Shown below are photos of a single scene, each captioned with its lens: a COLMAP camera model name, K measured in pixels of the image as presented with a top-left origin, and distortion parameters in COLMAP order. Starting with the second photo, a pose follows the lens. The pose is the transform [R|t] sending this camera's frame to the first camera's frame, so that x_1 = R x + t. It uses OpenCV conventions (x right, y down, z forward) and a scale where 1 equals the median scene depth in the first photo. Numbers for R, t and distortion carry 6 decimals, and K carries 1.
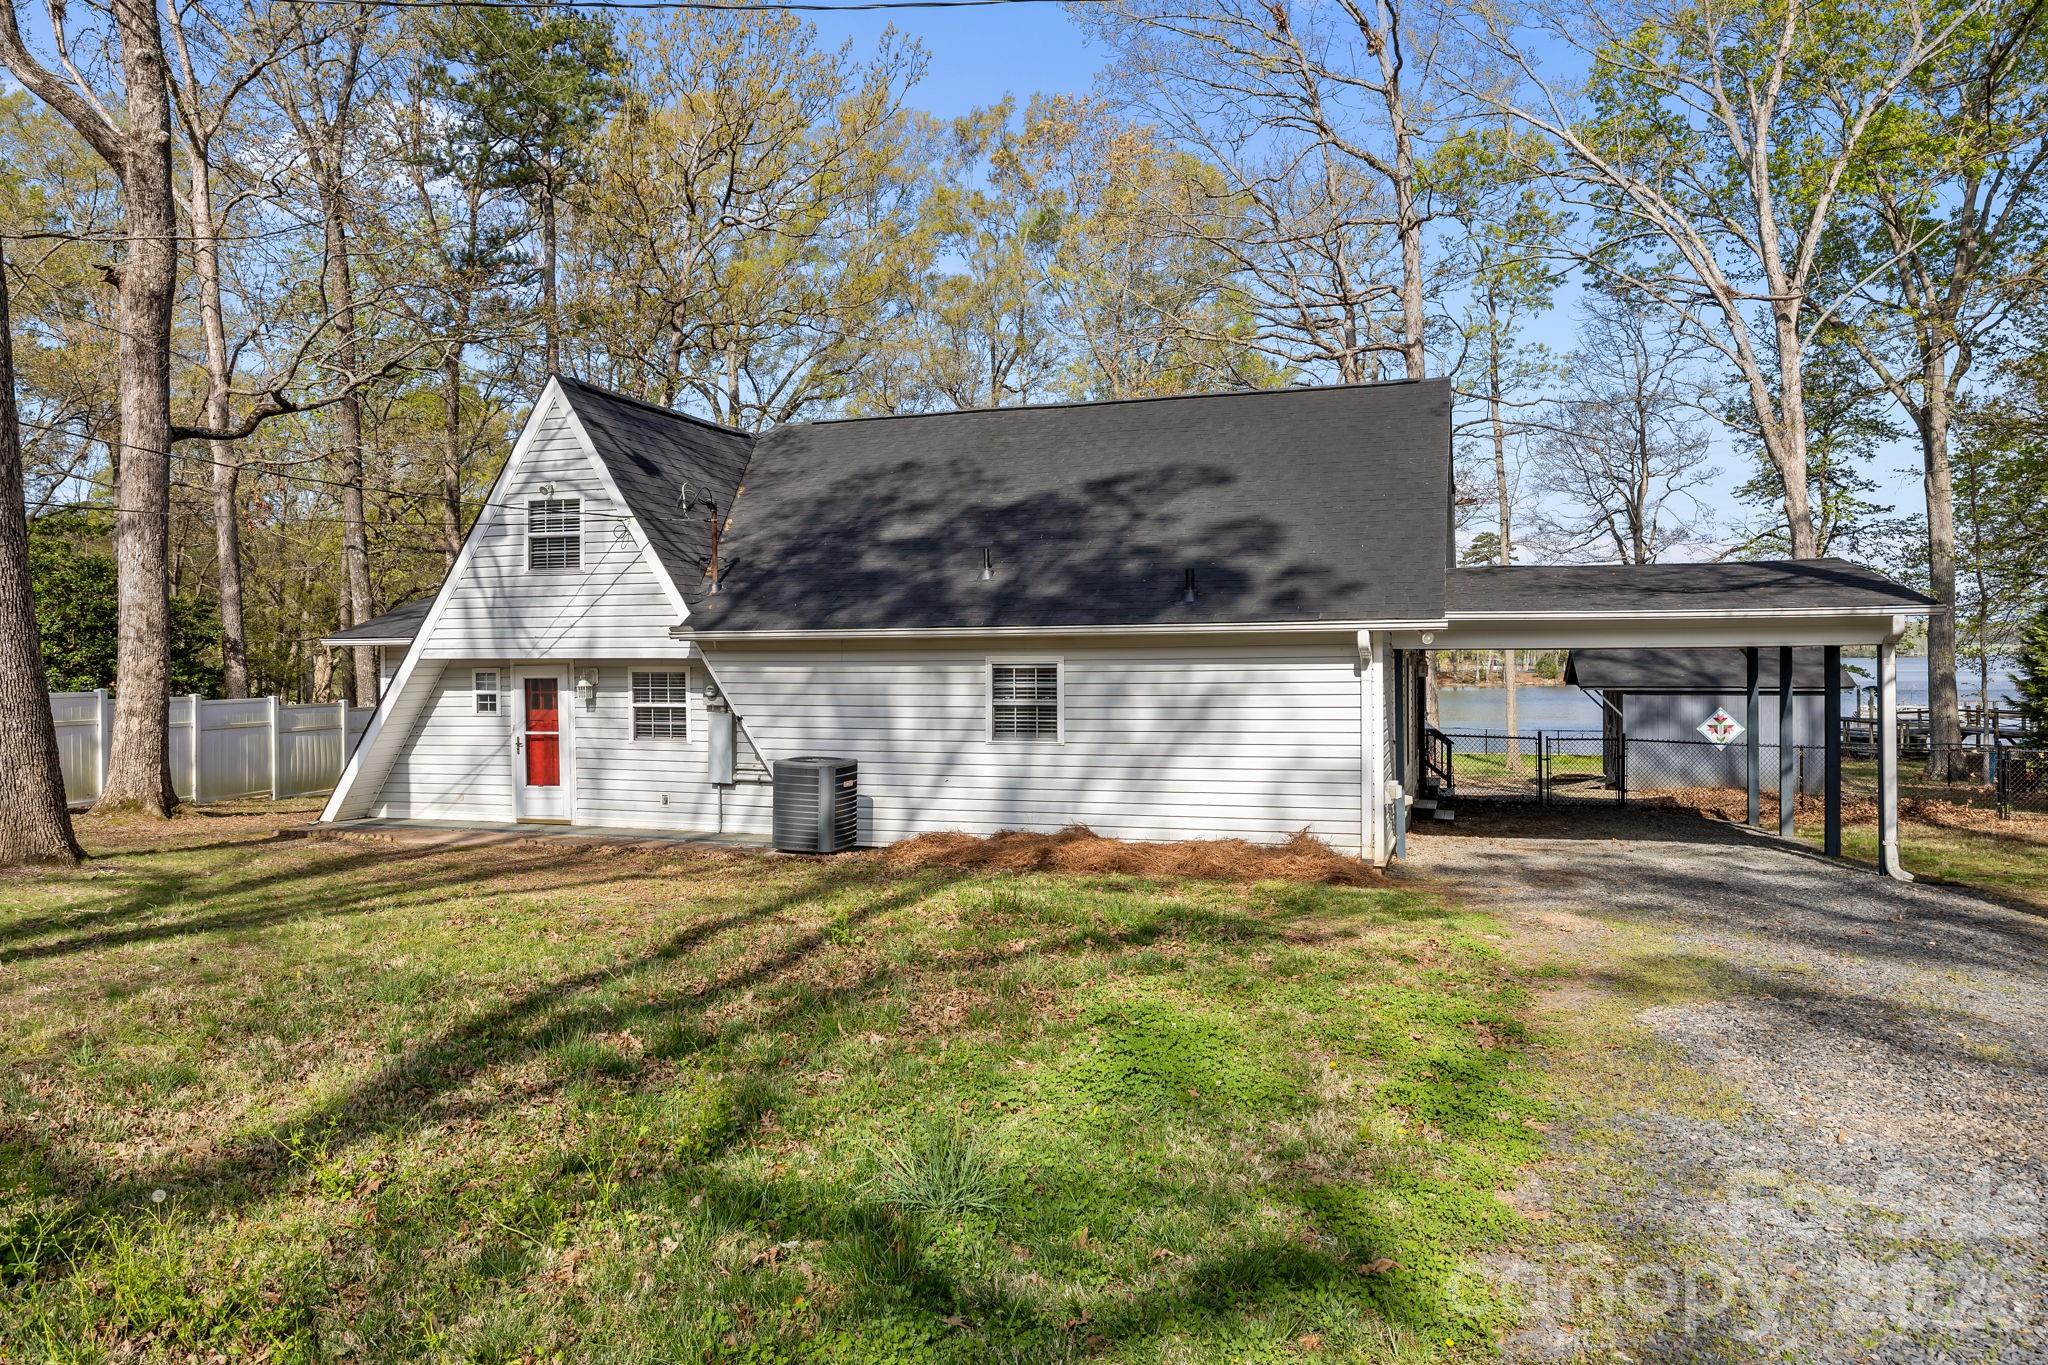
lens RADIAL K [[782.1, 0, 1015.4], [0, 782.1, 659.4], [0, 0, 1]] dist [-0.001145, 0.000217]
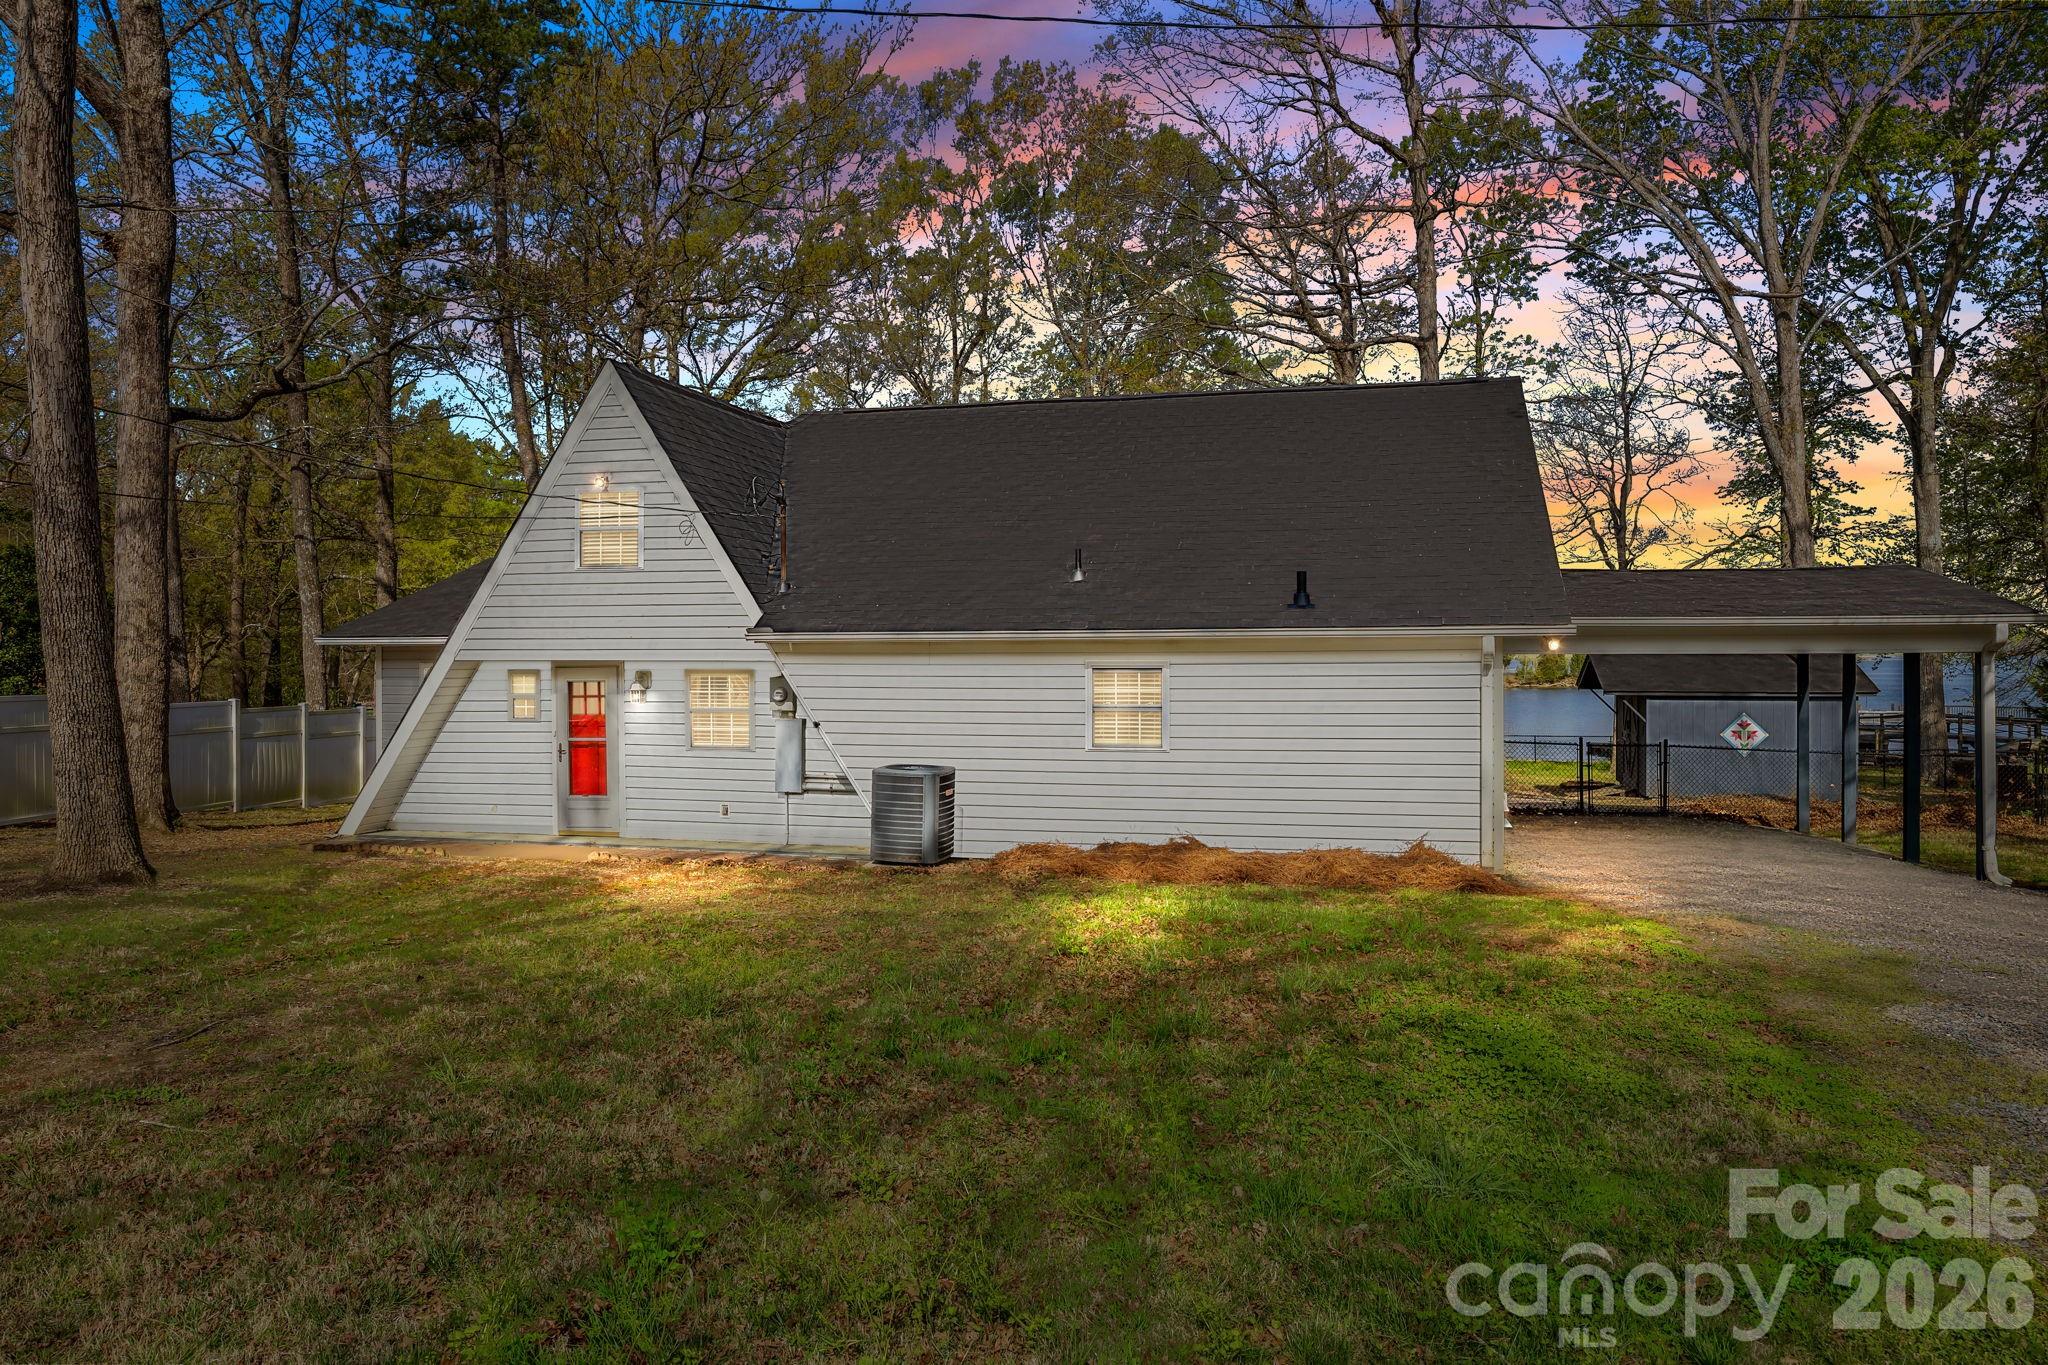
lens RADIAL K [[828.0, 0, 1013.8], [0, 828.0, 665.7], [0, 0, 1]] dist [-0.002259, -0.000065]
pose [[0.999256, 0.003183, 0.038447, -0.112012], [-0.003417, 0.999976, 0.006036, -0.002399], [-0.038427, -0.006163, 0.999242, -0.013227]]
